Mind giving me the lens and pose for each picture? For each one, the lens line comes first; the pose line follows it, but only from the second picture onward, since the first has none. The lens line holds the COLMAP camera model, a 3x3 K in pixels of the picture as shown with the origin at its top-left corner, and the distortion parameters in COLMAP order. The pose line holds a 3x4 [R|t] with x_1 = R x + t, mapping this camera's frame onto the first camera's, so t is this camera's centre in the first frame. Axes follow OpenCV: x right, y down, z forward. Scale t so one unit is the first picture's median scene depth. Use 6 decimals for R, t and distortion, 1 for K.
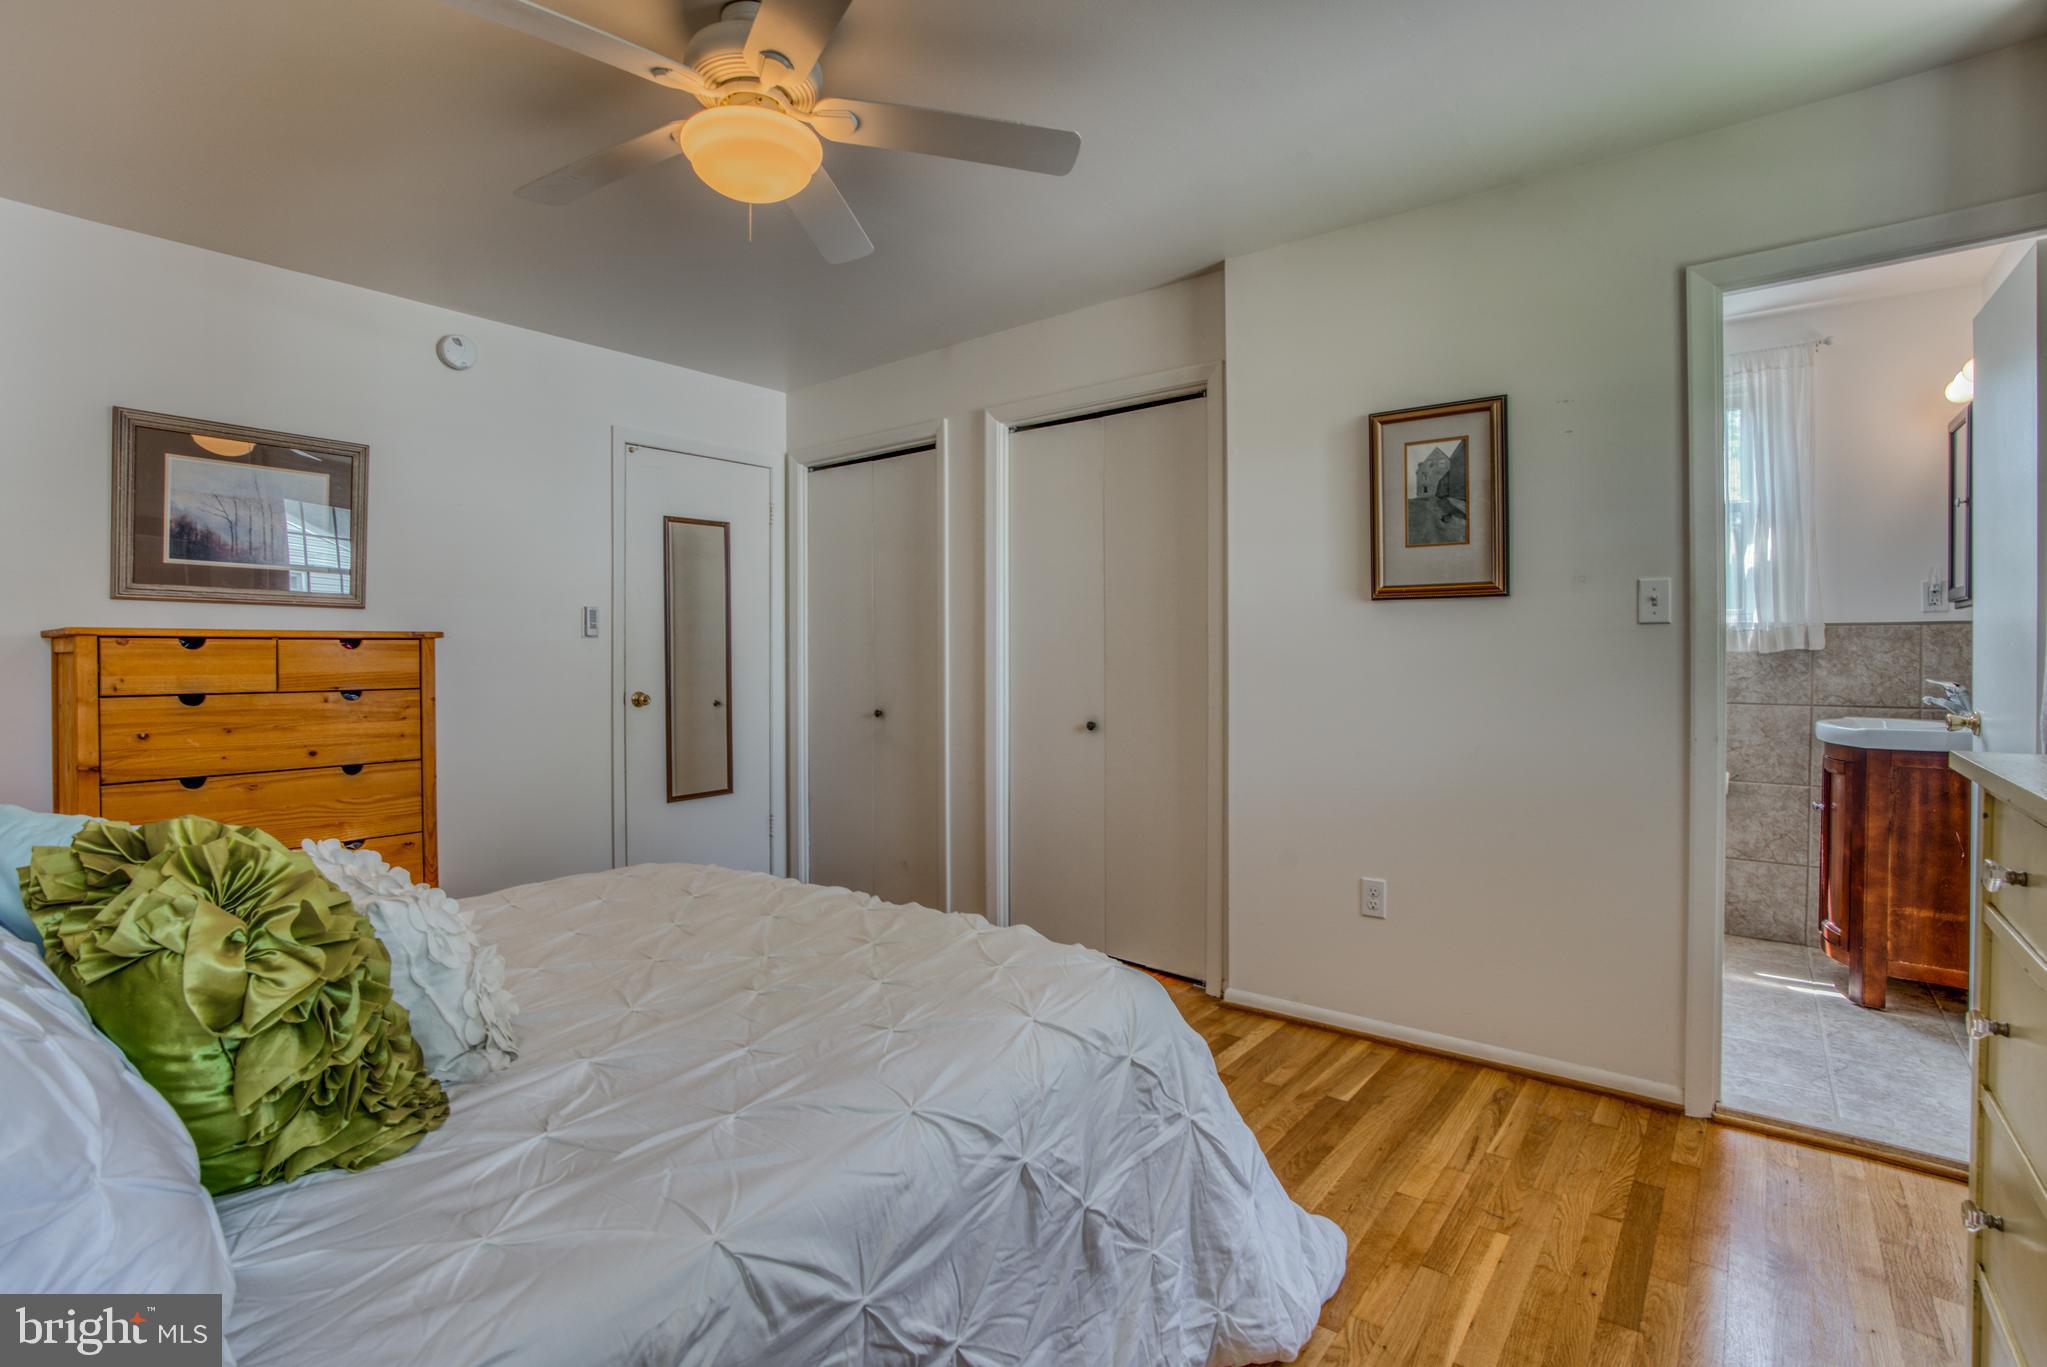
lens RADIAL K [[947.1, 0, 996.4], [0, 947.1, 667.0], [0, 0, 1]] dist [-0.067322, 0.022976]
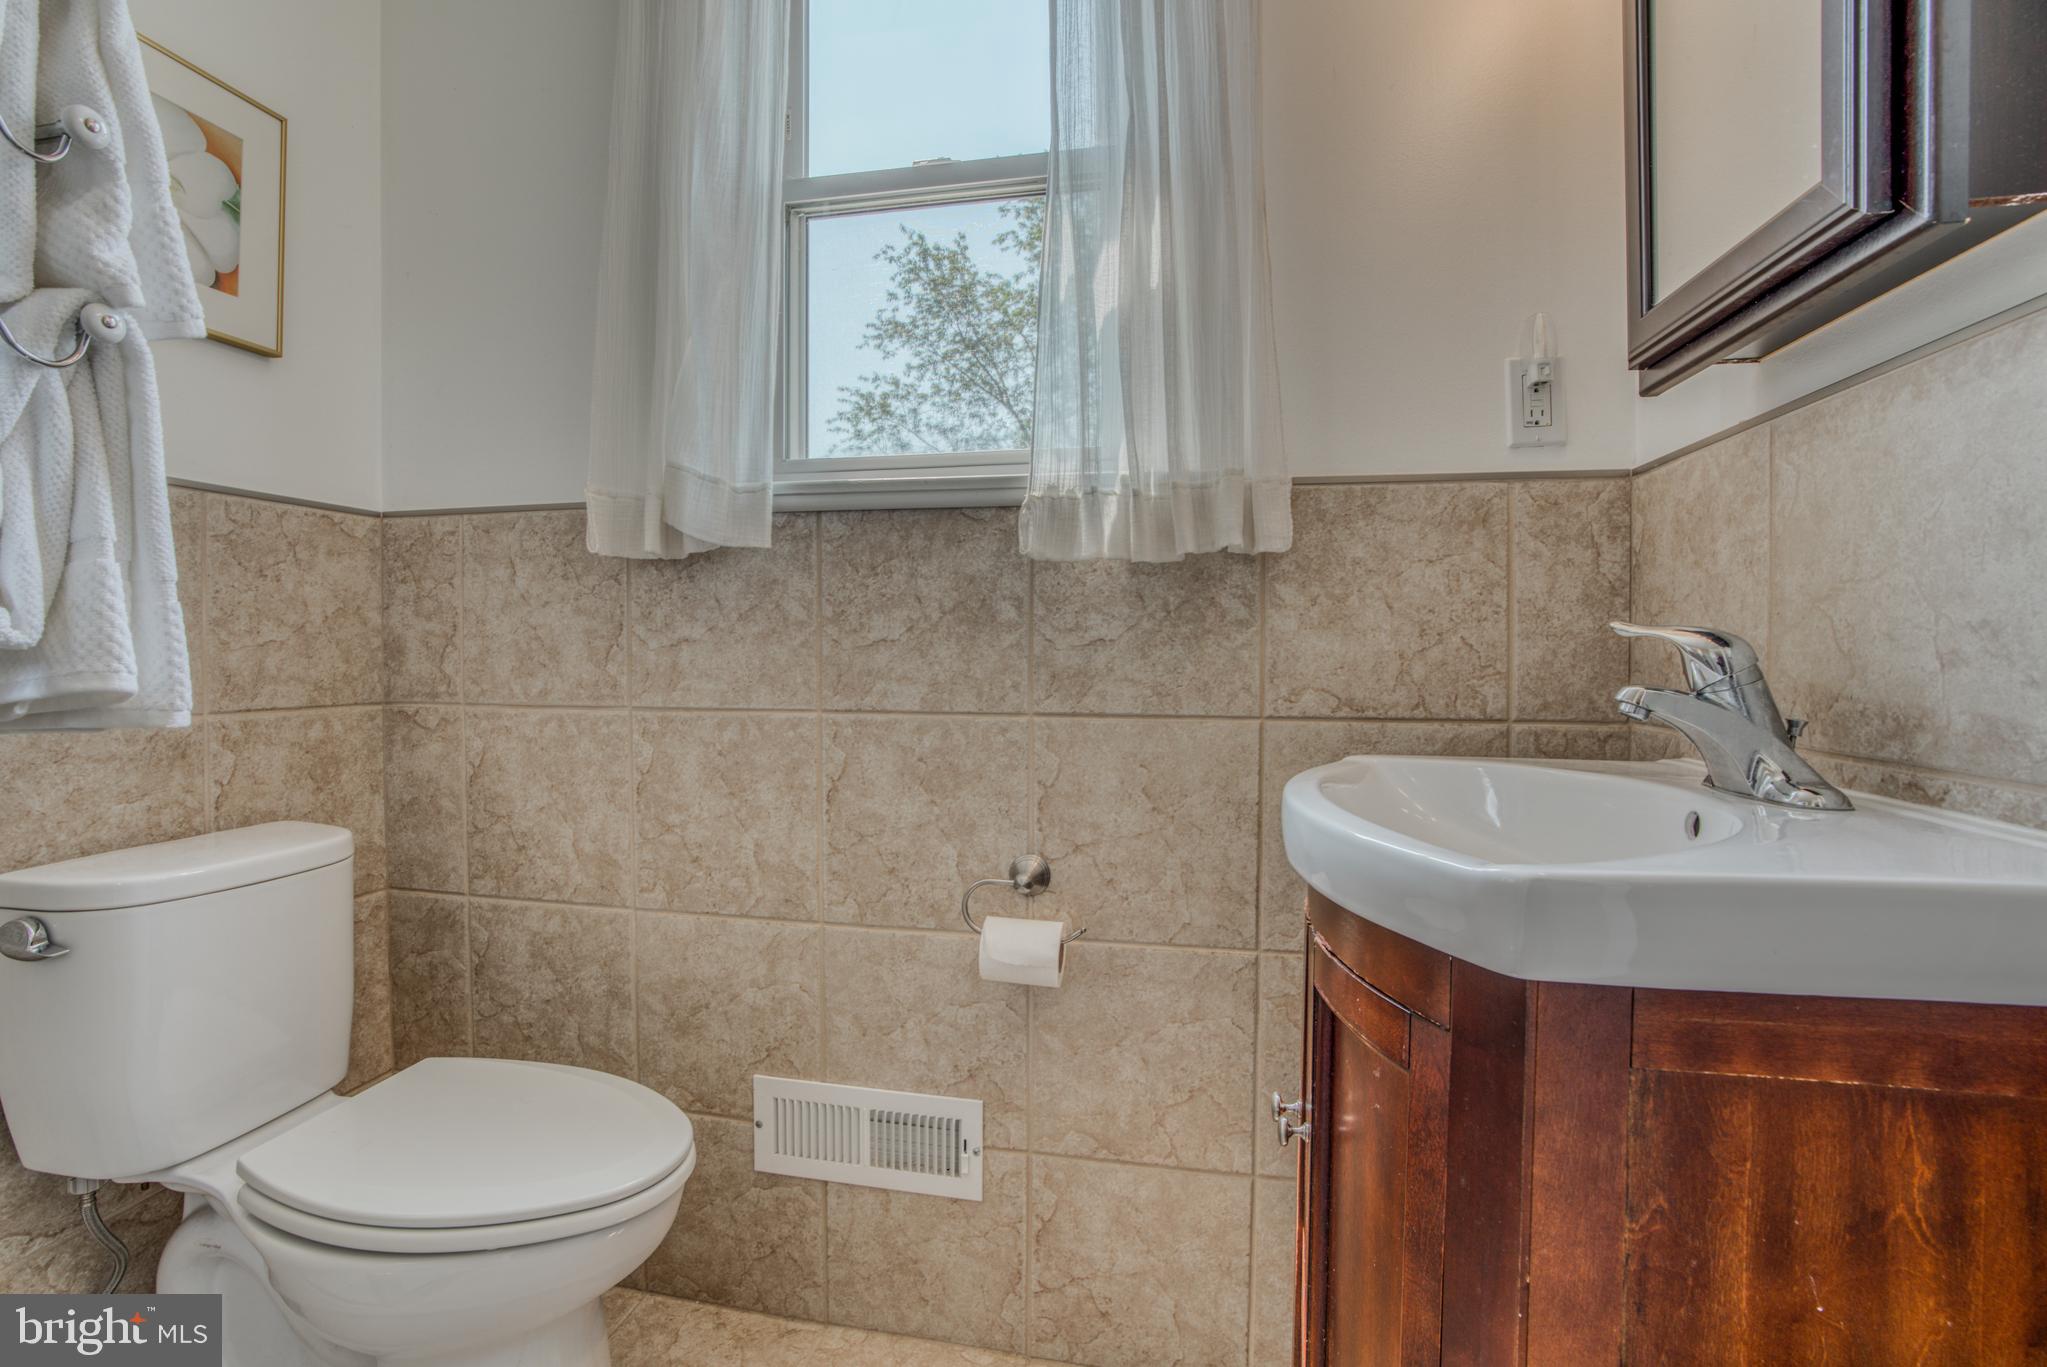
lens RADIAL K [[947.1, 0, 1007.2], [0, 947.1, 677.6], [0, 0, 1]] dist [-0.067322, 0.022976]
pose [[0.883392, -0.012857, 0.468458, 0.638960], [0.008137, 0.999894, 0.012098, 0.021460], [-0.468563, -0.006875, 0.883403, 0.724098]]
